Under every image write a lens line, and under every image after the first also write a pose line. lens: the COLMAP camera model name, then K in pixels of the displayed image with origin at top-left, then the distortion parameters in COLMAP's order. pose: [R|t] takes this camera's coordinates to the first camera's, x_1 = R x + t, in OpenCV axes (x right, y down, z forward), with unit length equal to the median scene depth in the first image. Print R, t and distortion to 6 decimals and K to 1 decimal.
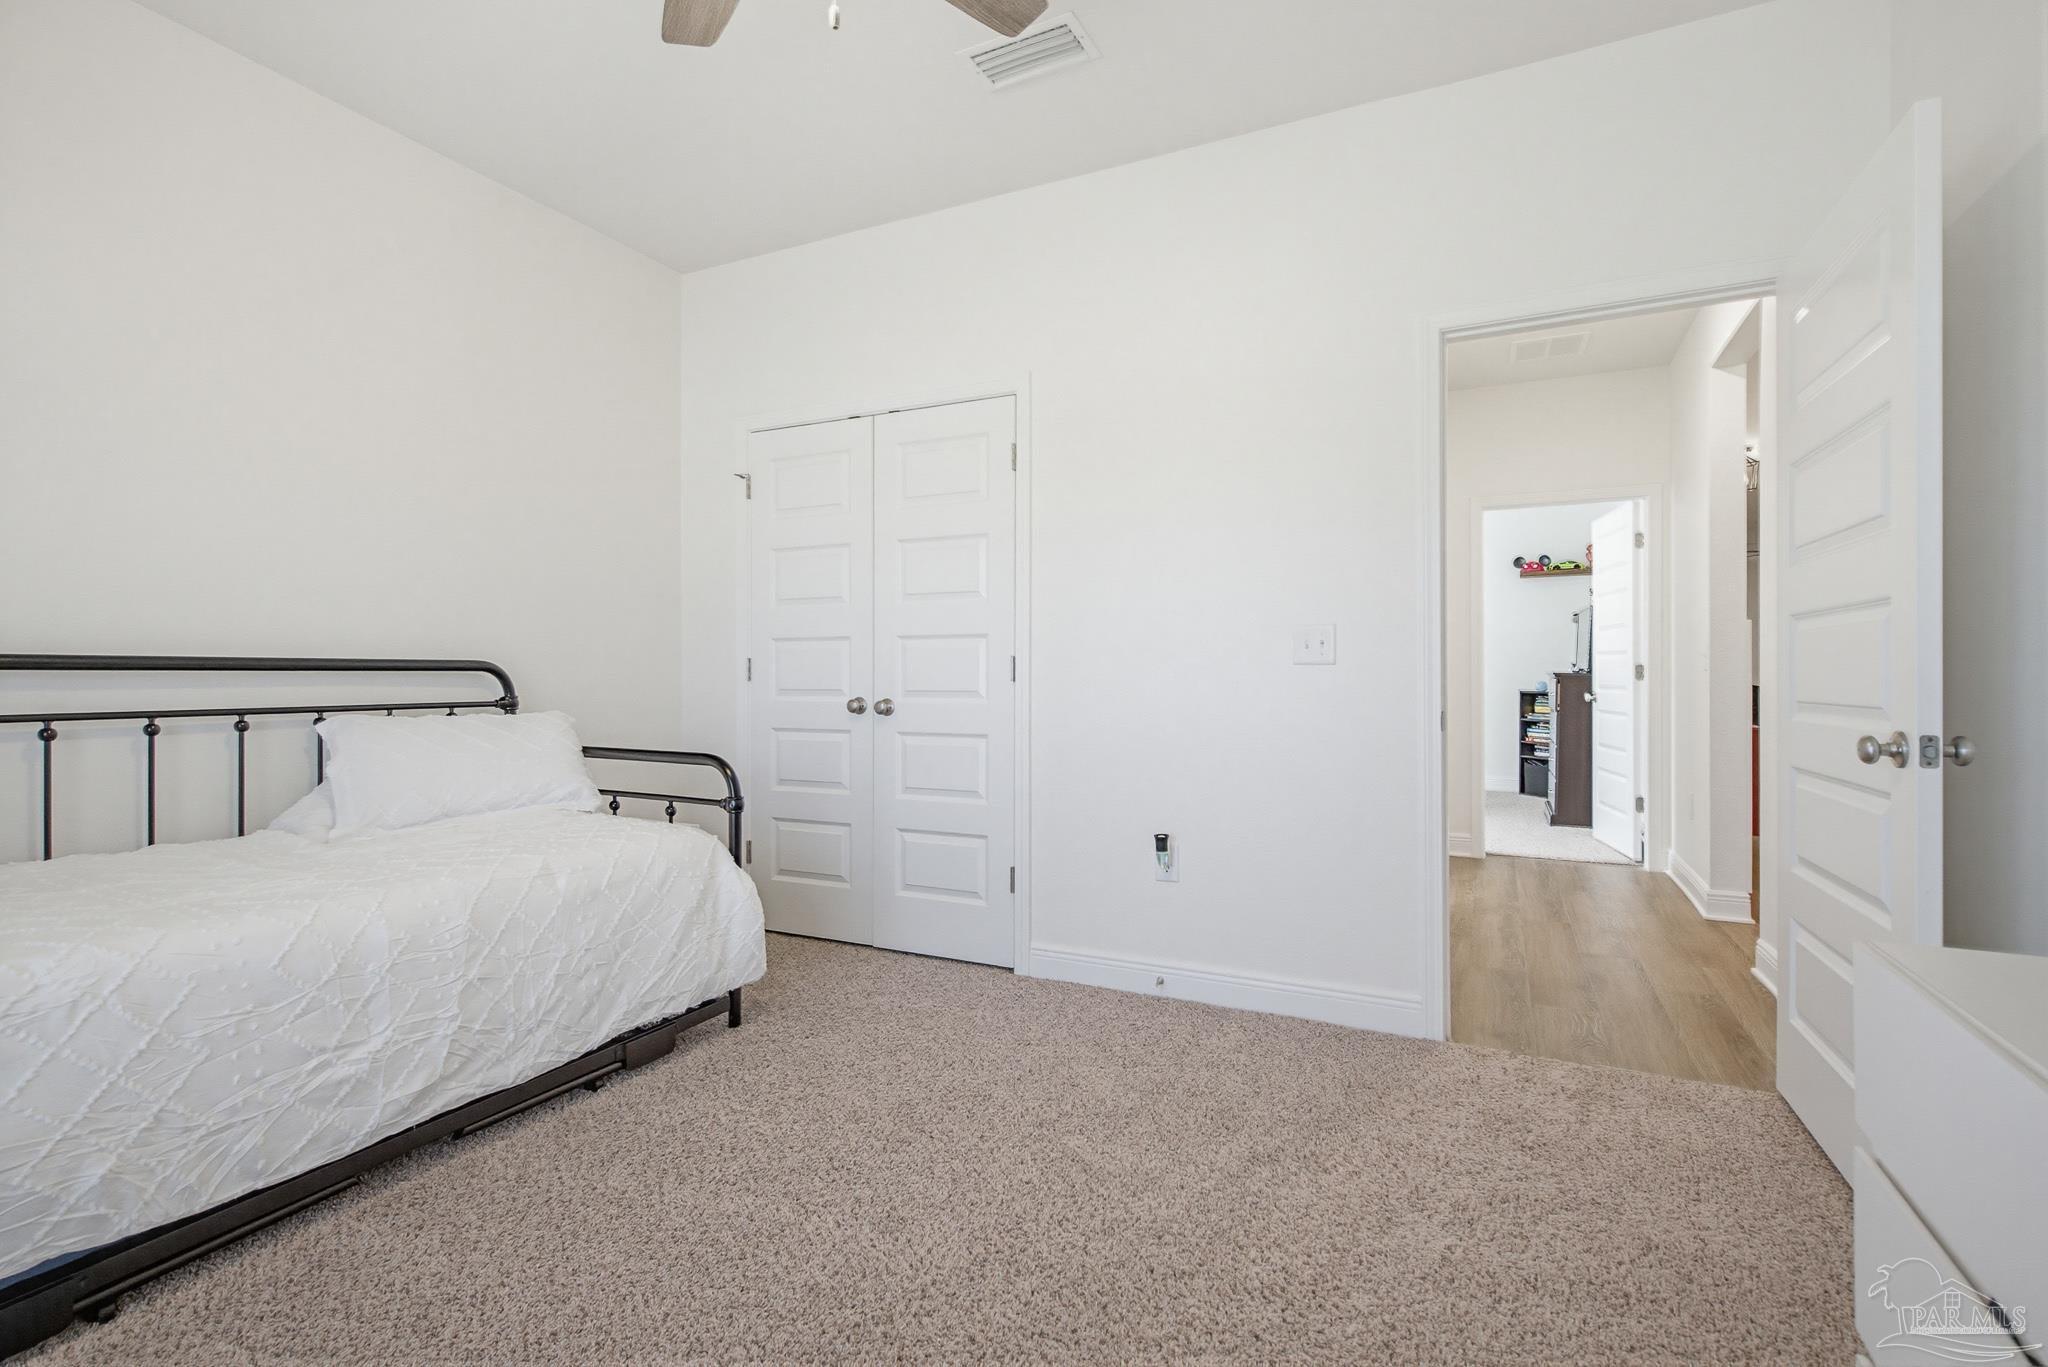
lens RADIAL K [[939.9, 0, 1020.7], [0, 939.9, 679.3], [0, 0, 1]] dist [-0.003529, -0.000564]
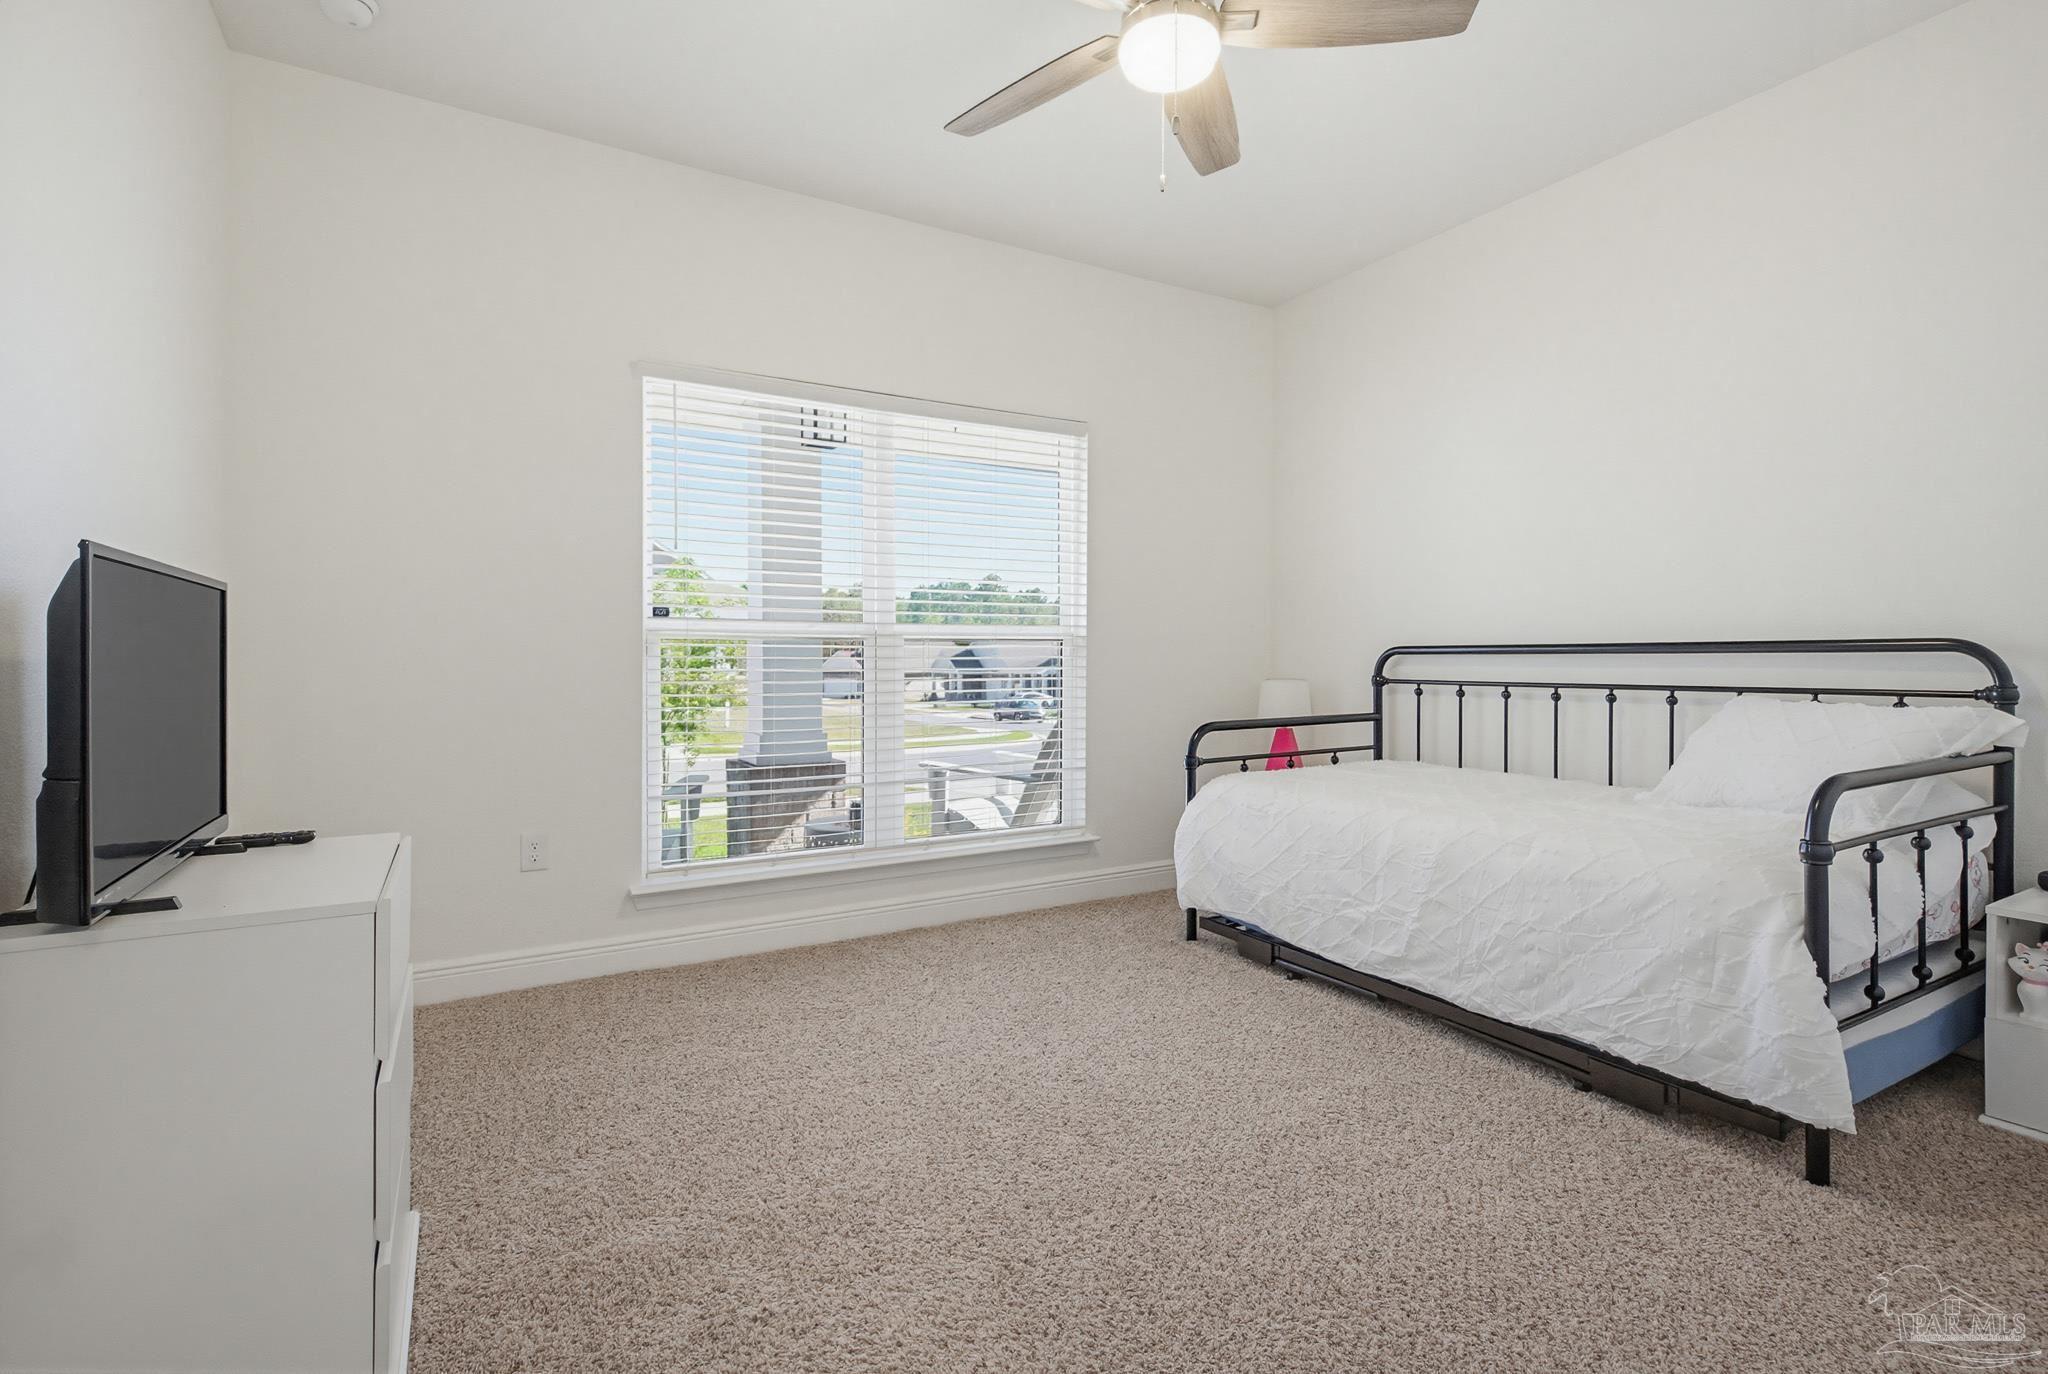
lens RADIAL K [[939.9, 0, 1034.7], [0, 939.9, 668.0], [0, 0, 1]] dist [-0.003529, -0.000564]
pose [[-0.537118, 0.013549, -0.843399, 0.662849], [0.000031, 0.999871, 0.016044, -0.010515], [0.843507, 0.008591, -0.537049, 1.058231]]
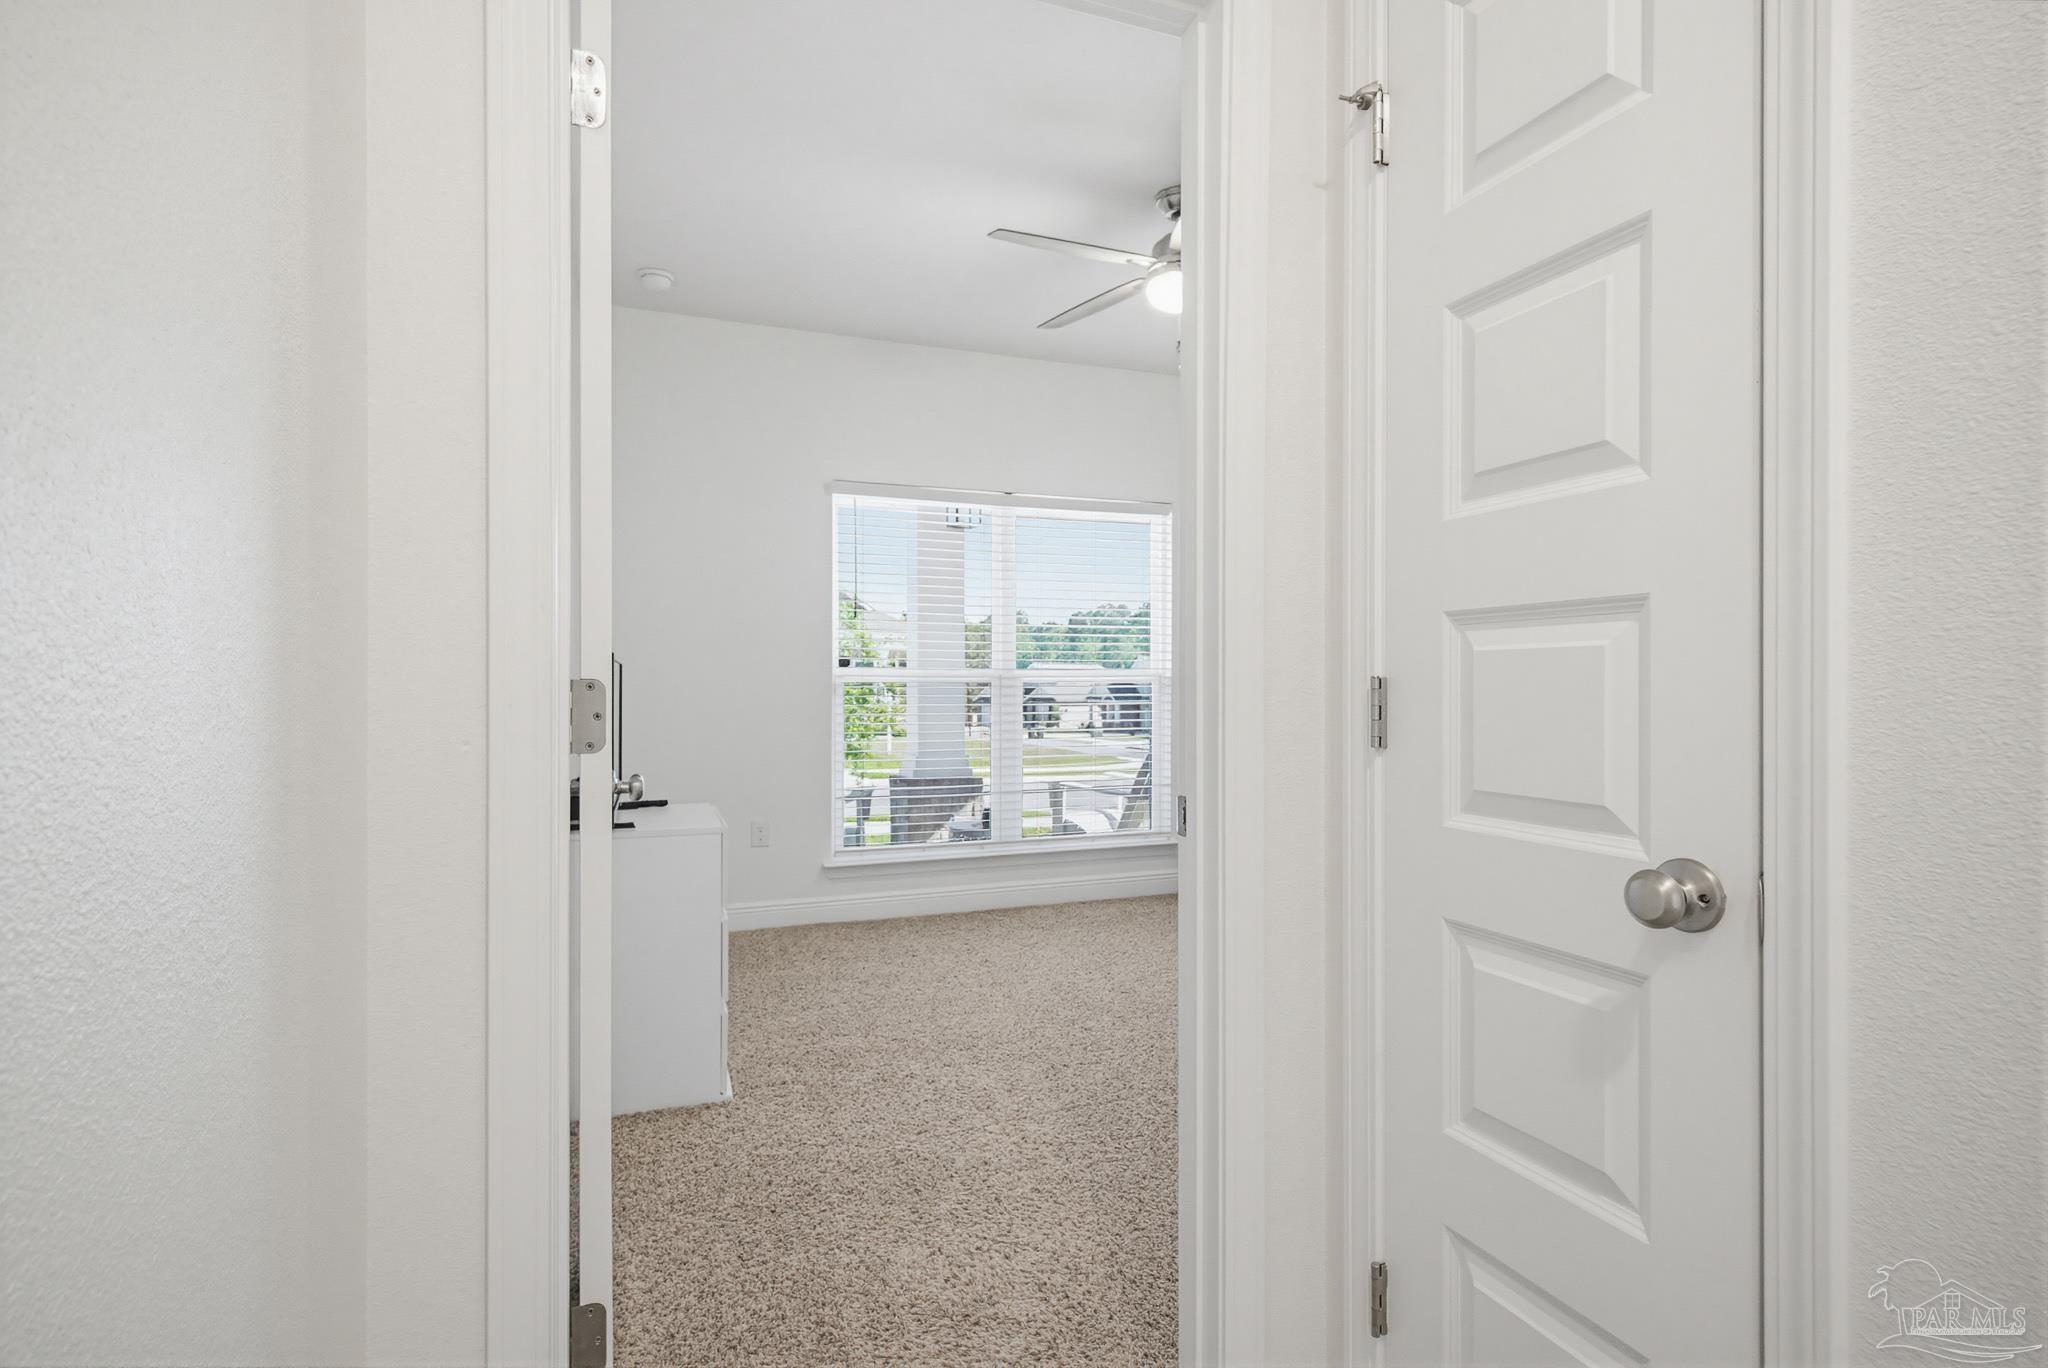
lens RADIAL K [[1022.1, 0, 1019.6], [0, 1022.1, 684.5], [0, 0, 1]] dist [0.002523, -0.000021]
pose [[-0.685815, 0.006442, -0.727747, 1.026521], [0.003318, 0.999978, 0.005725, -0.035894], [0.727768, 0.001512, -0.685822, 1.493579]]
